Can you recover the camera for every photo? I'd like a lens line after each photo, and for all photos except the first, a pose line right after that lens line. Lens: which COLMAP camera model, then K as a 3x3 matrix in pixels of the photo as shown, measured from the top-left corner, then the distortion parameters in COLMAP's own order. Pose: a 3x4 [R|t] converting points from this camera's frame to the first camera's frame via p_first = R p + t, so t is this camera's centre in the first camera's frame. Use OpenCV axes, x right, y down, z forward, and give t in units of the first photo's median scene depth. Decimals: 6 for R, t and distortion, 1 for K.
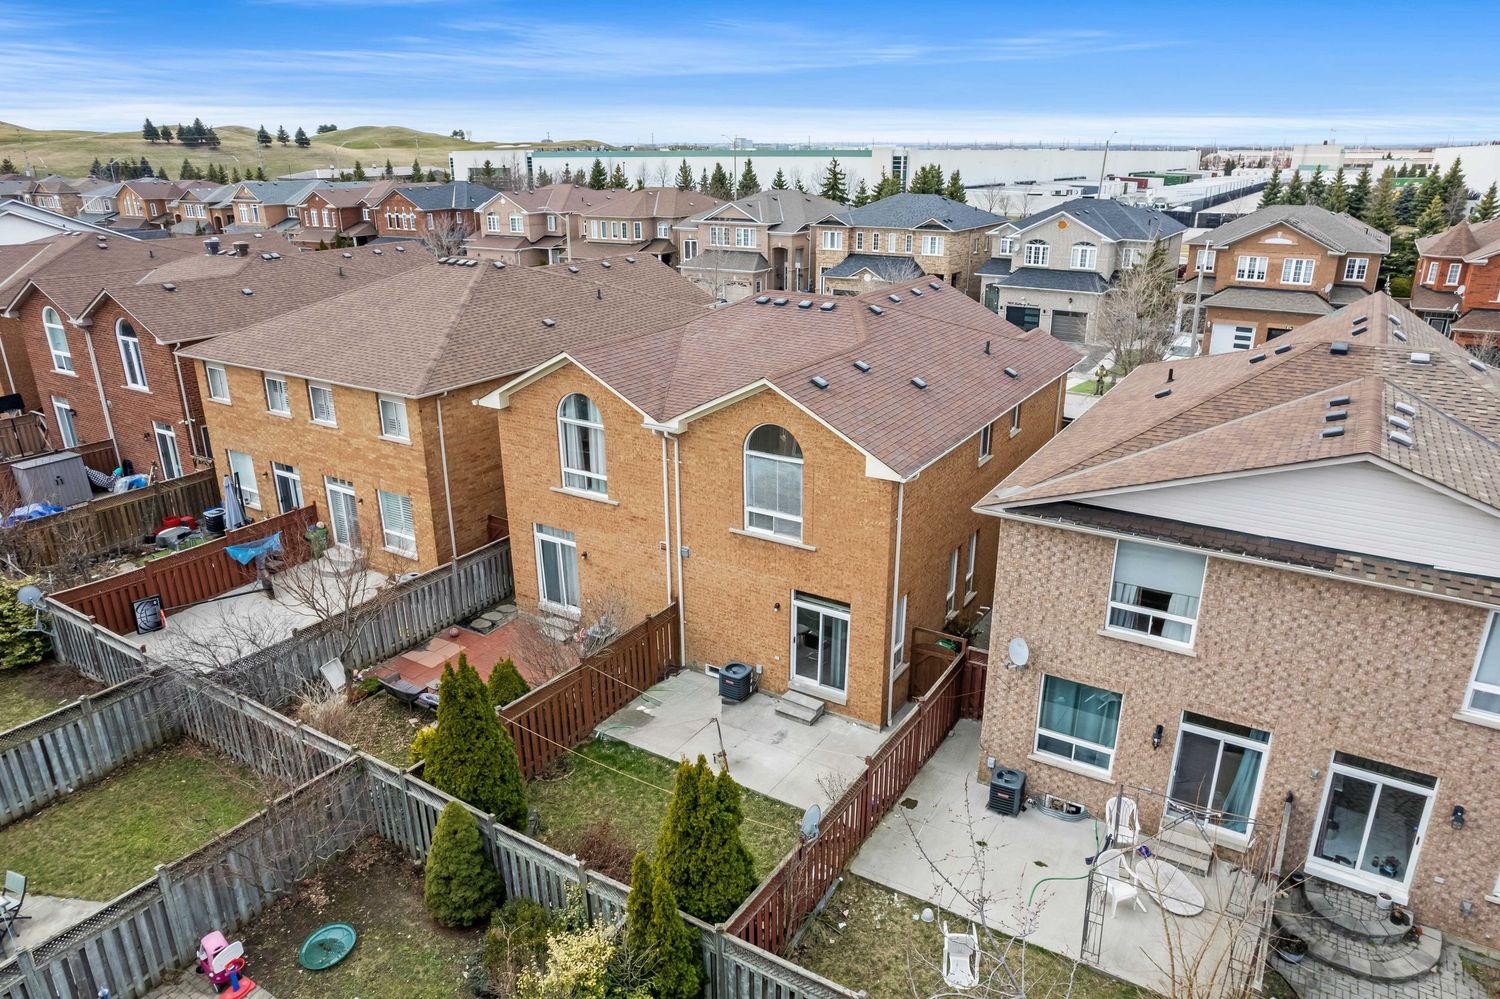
lens RADIAL K [[1056.8, 0, 745.8], [0, 1056.8, 507.2], [0, 0, 1]] dist [-0.074811, 0.063426]
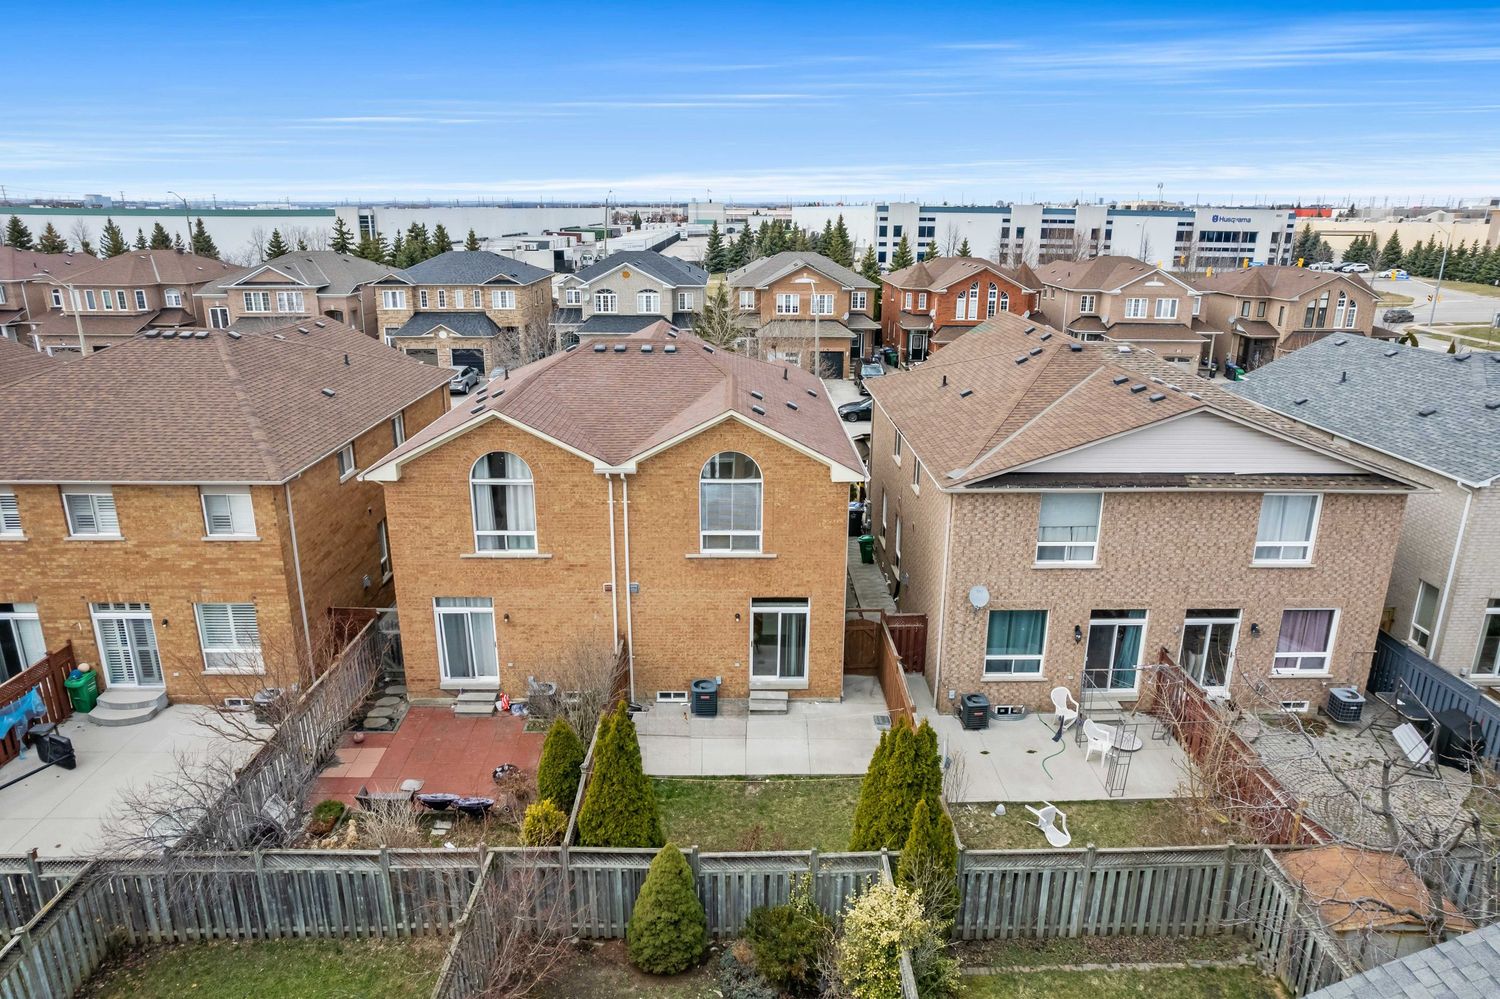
lens RADIAL K [[1056.8, 0, 757.4], [0, 1056.8, 507.3], [0, 0, 1]] dist [-0.074811, 0.063426]
pose [[0.808887, -0.149905, 0.568534, -0.525826], [0.179059, 0.983827, 0.004647, -0.018350], [-0.560036, 0.098042, 0.822647, 0.067601]]
